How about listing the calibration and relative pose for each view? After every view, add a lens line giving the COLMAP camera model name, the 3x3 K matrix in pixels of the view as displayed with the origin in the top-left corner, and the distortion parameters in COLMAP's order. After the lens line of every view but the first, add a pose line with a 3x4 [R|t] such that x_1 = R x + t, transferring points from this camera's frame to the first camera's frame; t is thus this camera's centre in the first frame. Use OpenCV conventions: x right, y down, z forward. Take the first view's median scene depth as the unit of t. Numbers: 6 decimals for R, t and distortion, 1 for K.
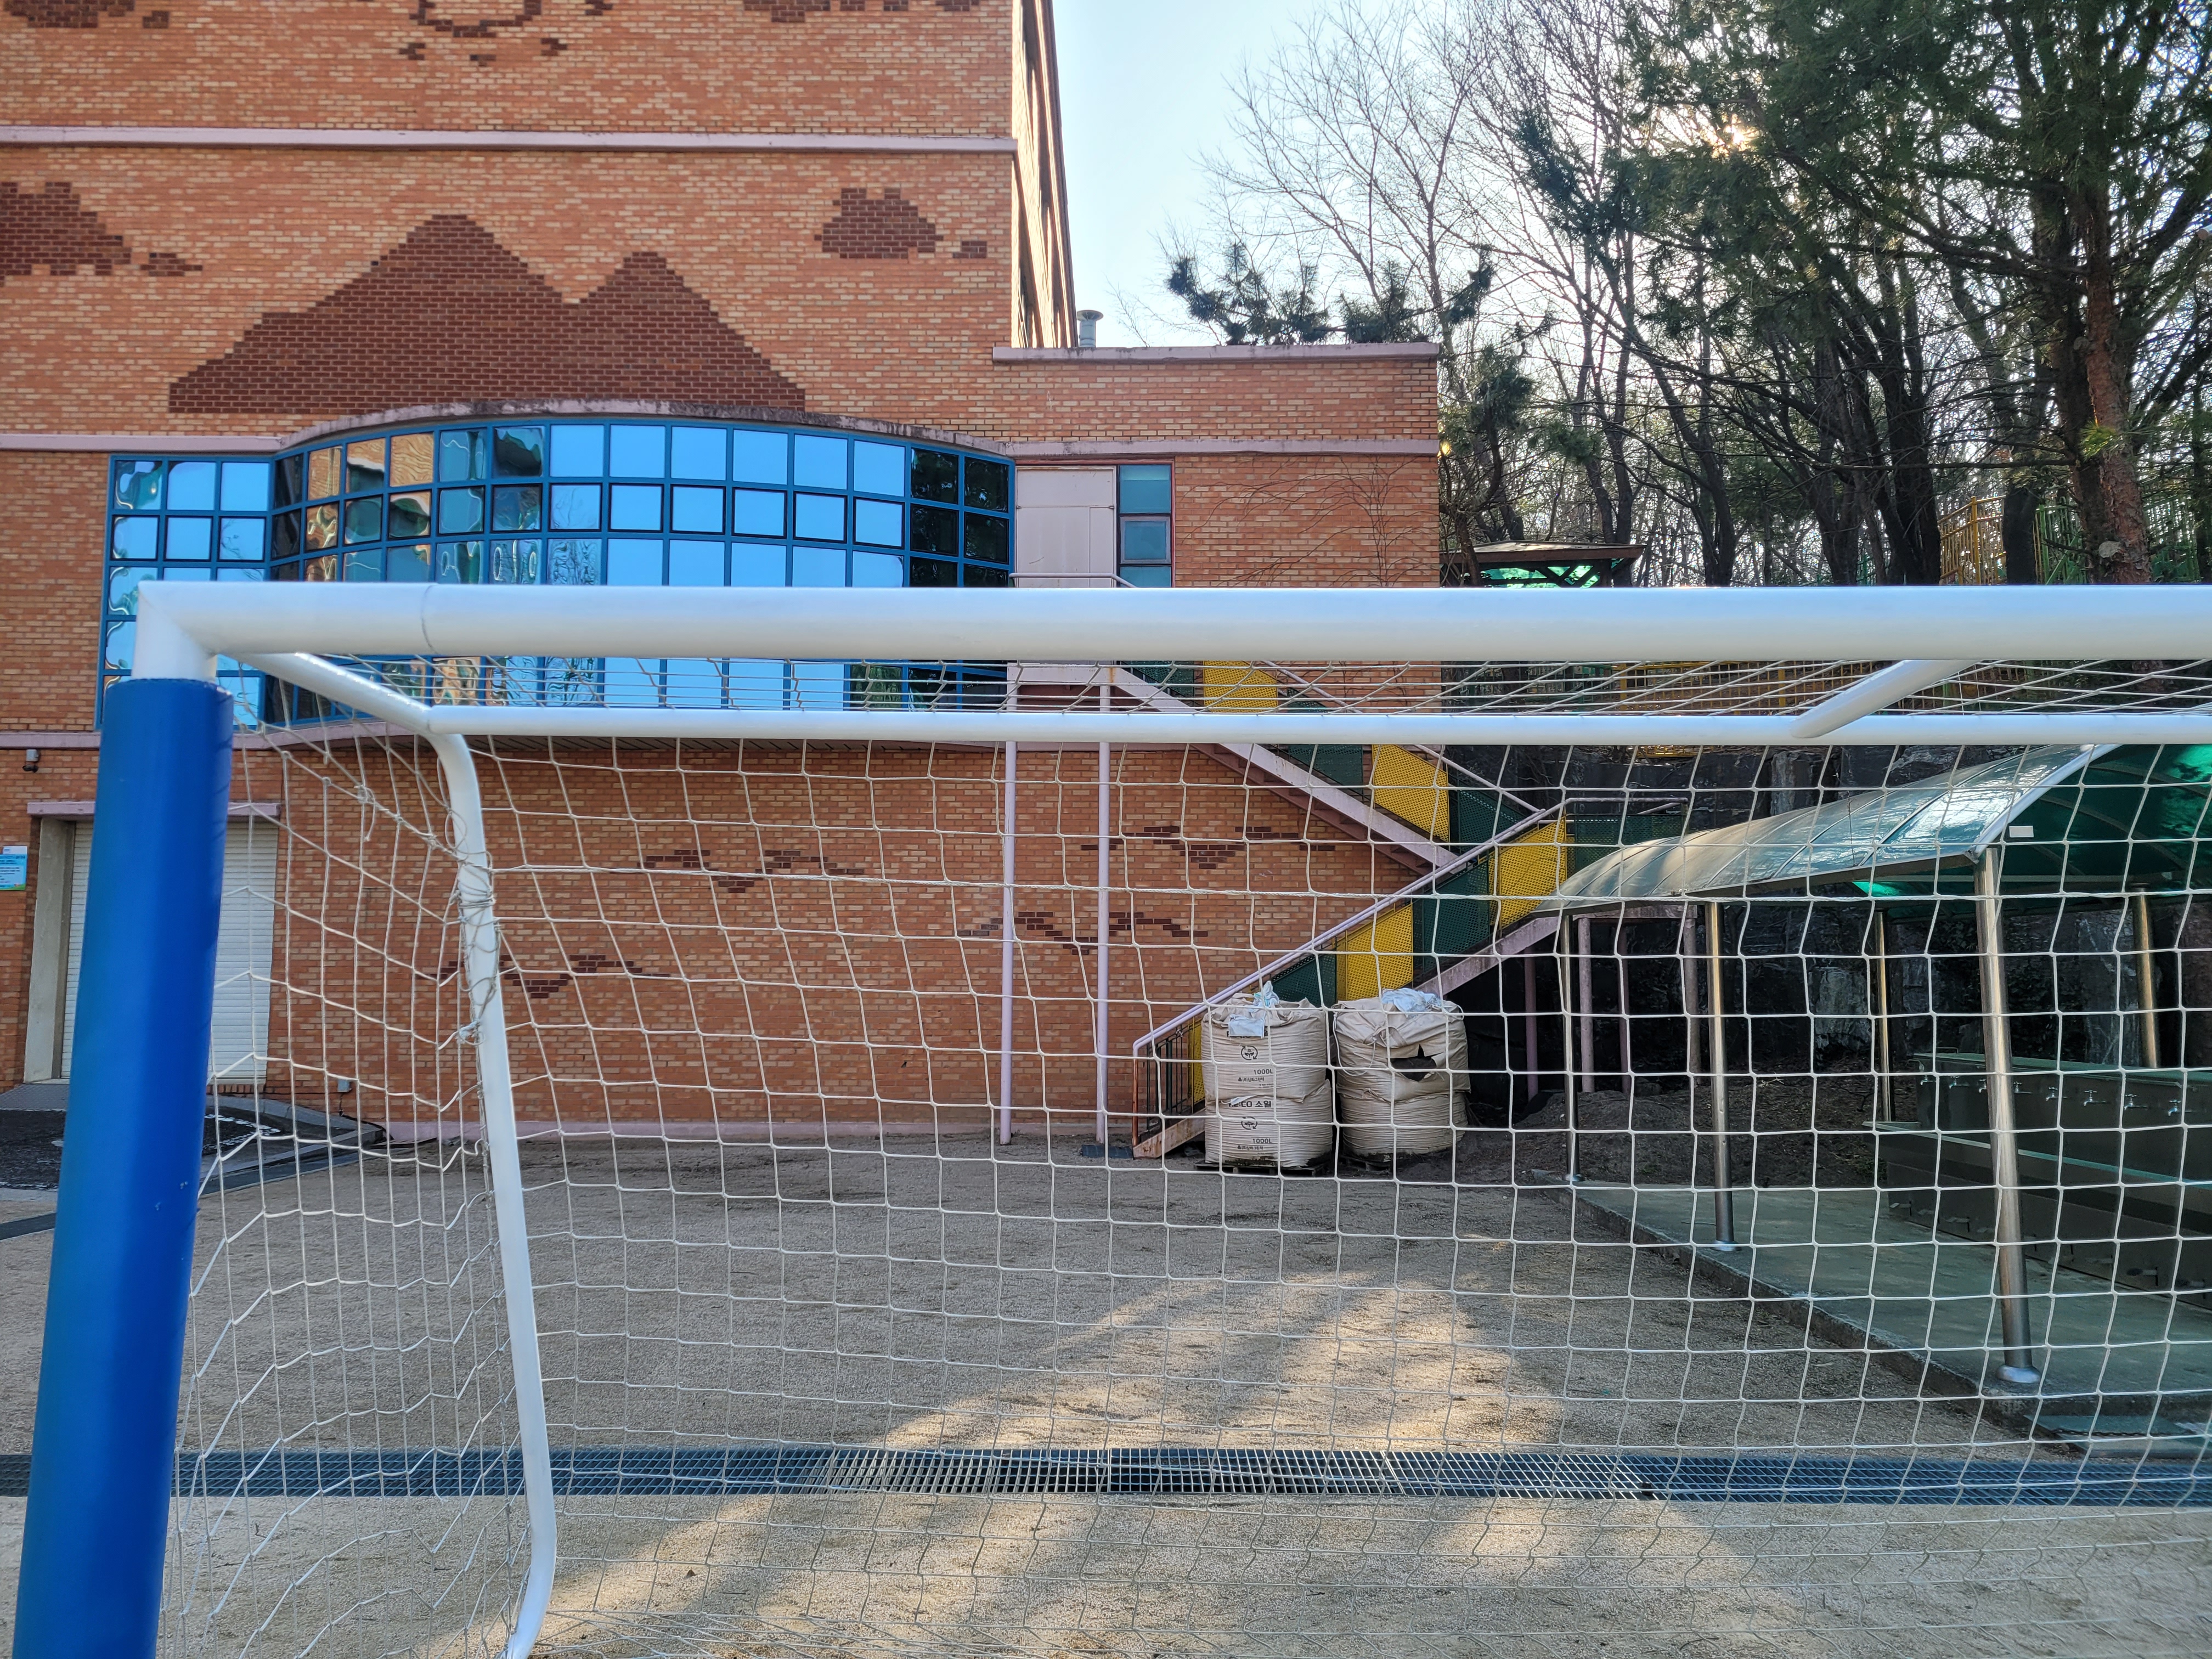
lens RADIAL K [[1631.4, 0, 1116.0], [0, 1631.4, 838.9], [0, 0, 1]] dist [0.071646, -0.051621]
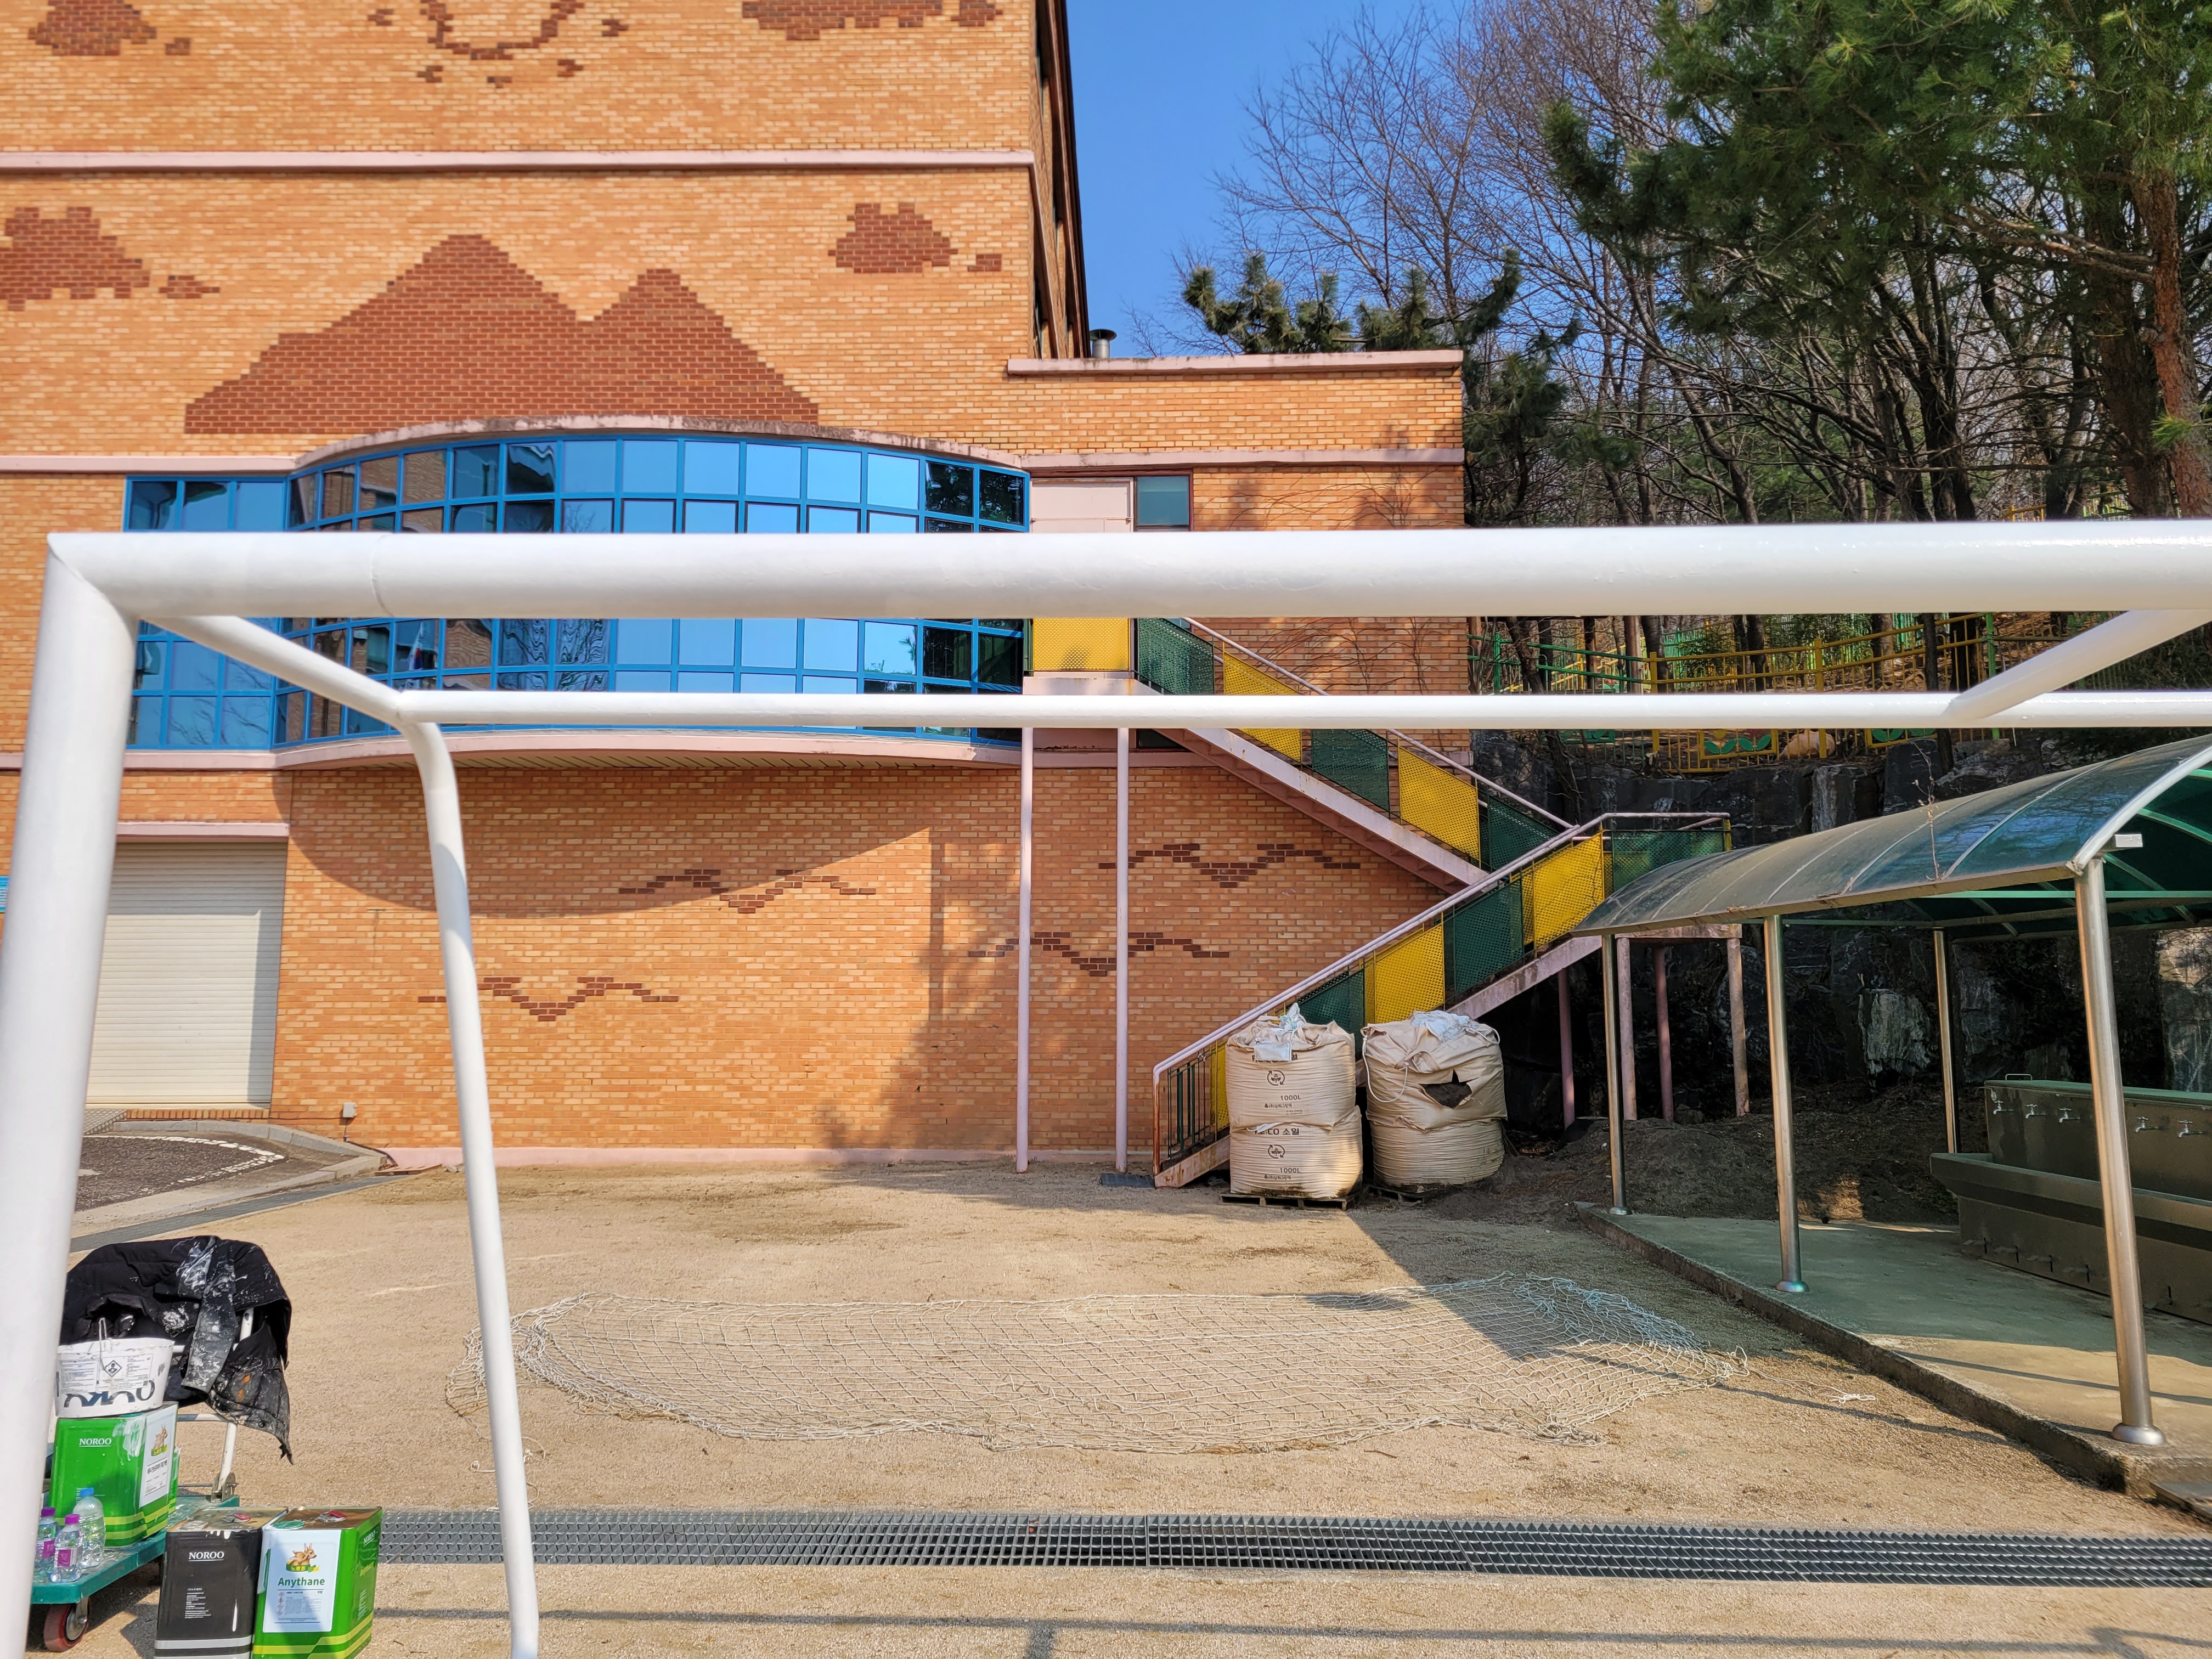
lens RADIAL K [[1631.4, 0, 1088.6], [0, 1631.4, 810.9], [0, 0, 1]] dist [0.071646, -0.051621]
pose [[0.999715, -0.003114, -0.023660, -0.003976], [0.002384, 0.999522, -0.030815, 0.002394], [0.023744, 0.030750, 0.999245, 0.023103]]
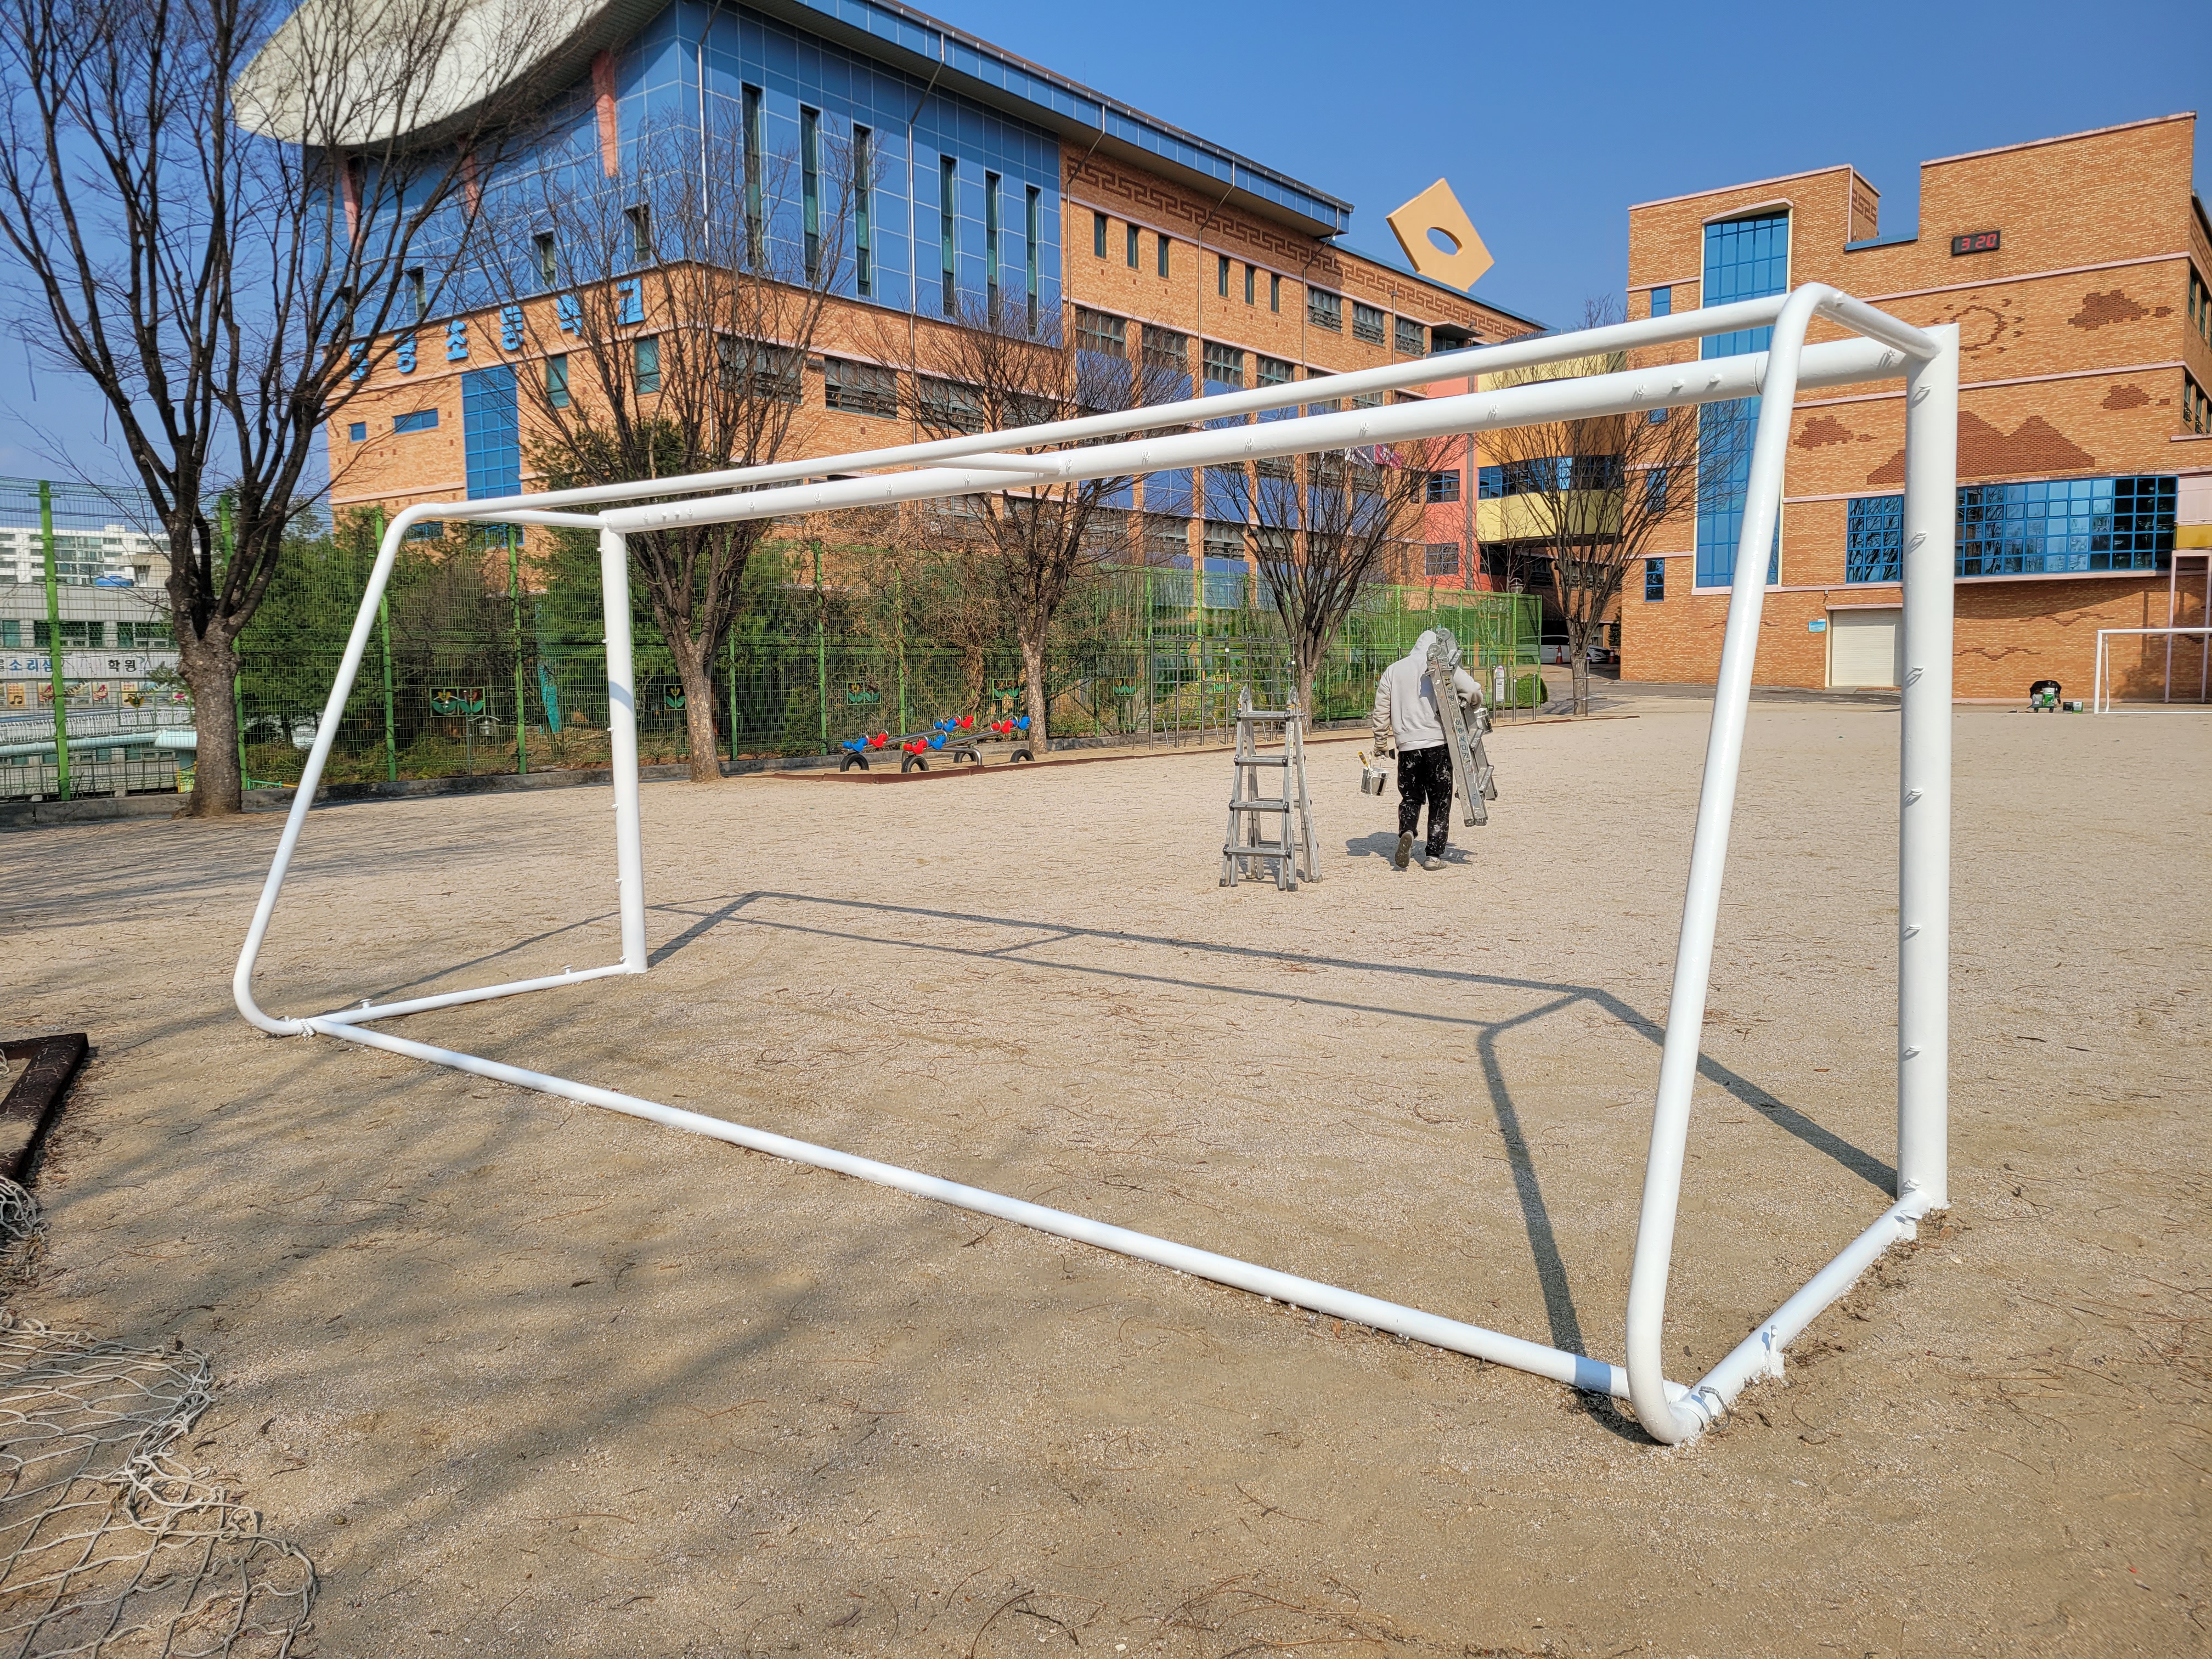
lens RADIAL K [[1631.4, 0, 1082.9], [0, 1631.4, 804.0], [0, 0, 1]] dist [0.071646, -0.051621]
pose [[0.781232, 0.036968, -0.623145, 0.285897], [0.070512, 0.986630, 0.146931, -0.224070], [0.620246, -0.158726, 0.768180, -2.586481]]
